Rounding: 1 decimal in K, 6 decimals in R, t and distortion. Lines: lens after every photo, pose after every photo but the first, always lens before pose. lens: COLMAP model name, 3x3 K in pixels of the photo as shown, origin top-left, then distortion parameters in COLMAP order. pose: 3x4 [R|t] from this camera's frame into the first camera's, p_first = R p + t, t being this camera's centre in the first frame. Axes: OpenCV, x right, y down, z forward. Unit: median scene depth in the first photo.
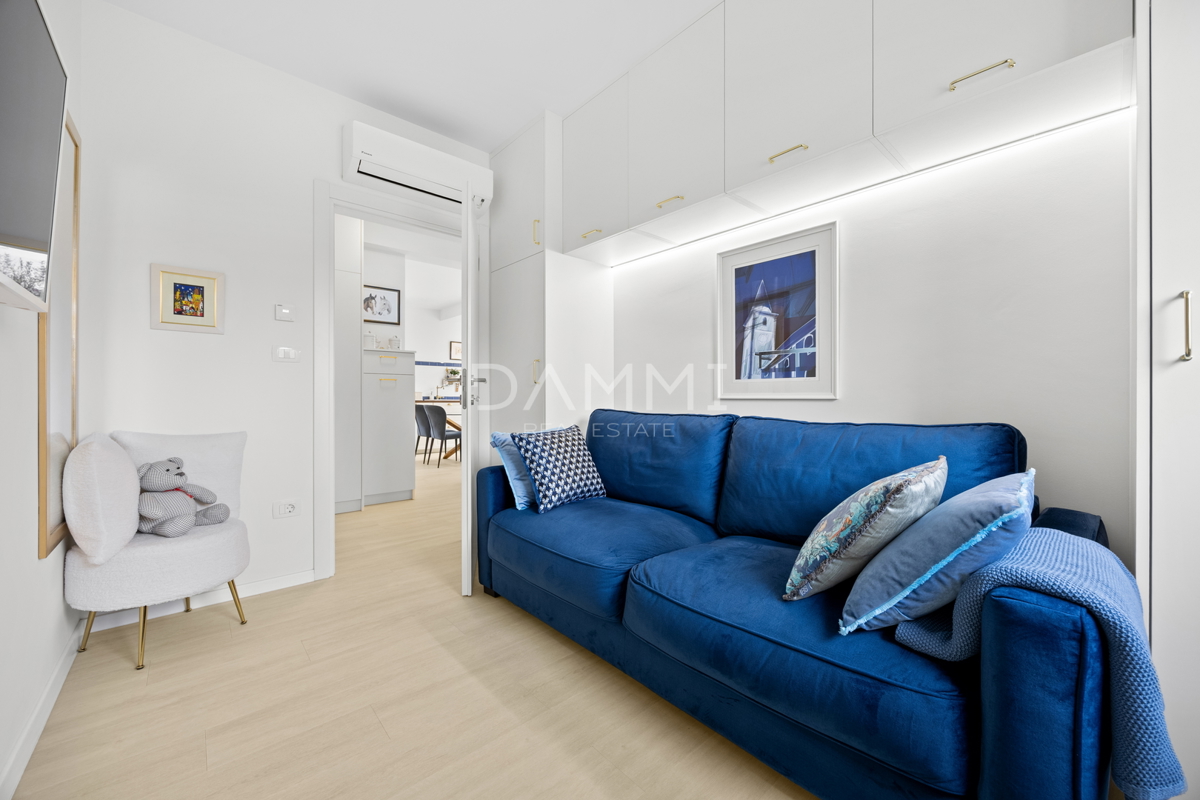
lens RADIAL K [[463.2, 0, 605.5], [0, 463.2, 403.1], [0, 0, 1]] dist [-0.000667, -0.000299]
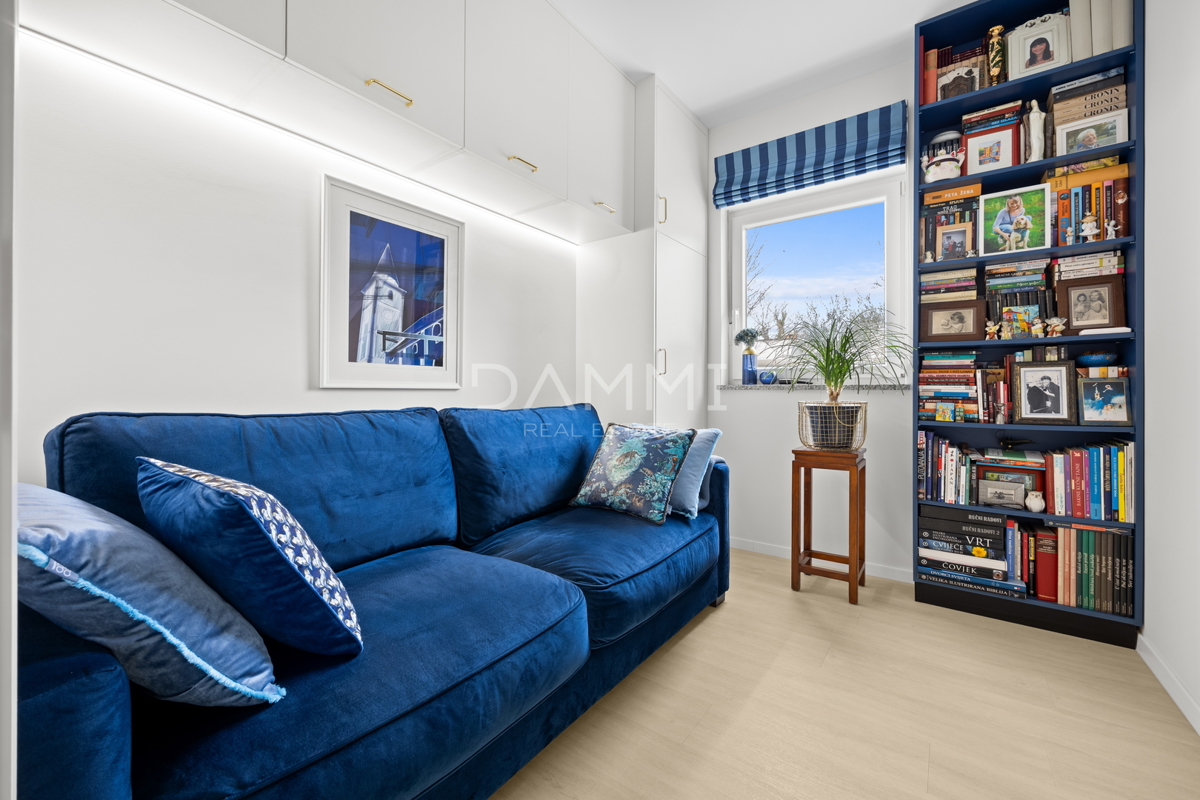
lens RADIAL K [[463.2, 0, 607.8], [0, 463.2, 390.2], [0, 0, 1]] dist [-0.000667, -0.000299]
pose [[-0.202602, -0.015614, 0.979137, -0.559632], [-0.008482, 0.999863, 0.014190, -0.021022], [-0.979224, -0.005430, -0.202707, 0.796952]]
